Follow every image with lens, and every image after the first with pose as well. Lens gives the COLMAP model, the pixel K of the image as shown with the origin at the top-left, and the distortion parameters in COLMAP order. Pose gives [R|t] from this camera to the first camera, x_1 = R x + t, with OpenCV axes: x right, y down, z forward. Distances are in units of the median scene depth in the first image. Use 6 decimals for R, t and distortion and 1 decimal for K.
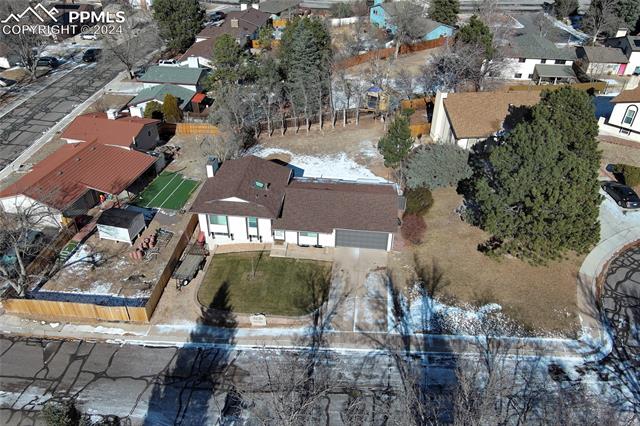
lens RADIAL K [[494.1, 0, 320.0], [0, 494.1, 213.0], [0, 0, 1]] dist [0.009770, 0.002691]
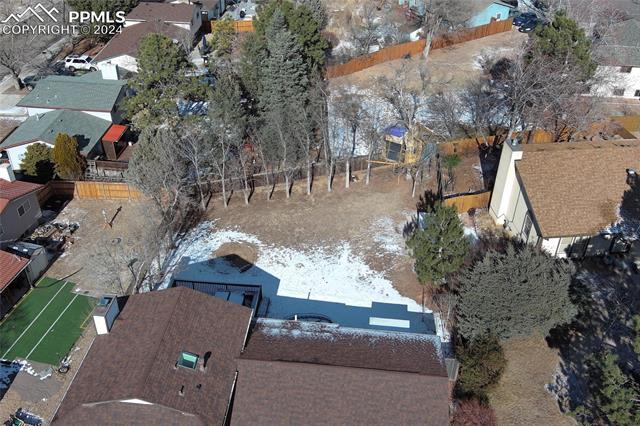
lens RADIAL K [[631.4, 0, 320.0], [0, 631.4, 213.0], [0, 0, 1]] dist [0.018057, -0.017691]
pose [[0.999976, 0.000621, 0.006837, 0.011282], [-0.000684, 0.999957, 0.009211, -0.176984], [-0.006831, -0.009216, 0.999934, 0.250166]]
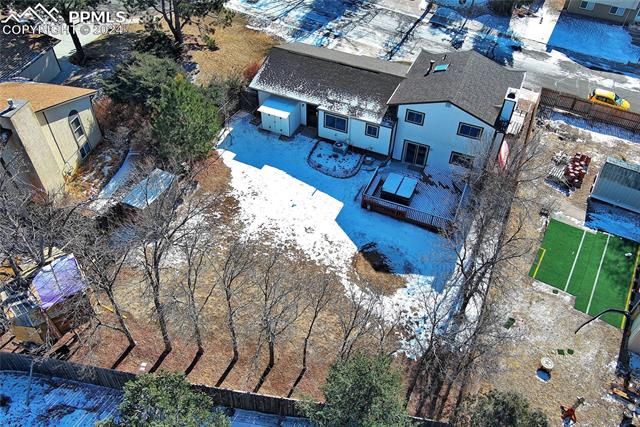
lens RADIAL K [[500.1, 0, 320.0], [0, 500.1, 213.5], [0, 0, 1]] dist [0.003319, 0.003685]
pose [[-0.950090, -0.240843, 0.198303, -0.122394], [0.151781, 0.198501, 0.968277, -0.628443], [-0.272566, 0.950049, -0.152038, 1.098699]]
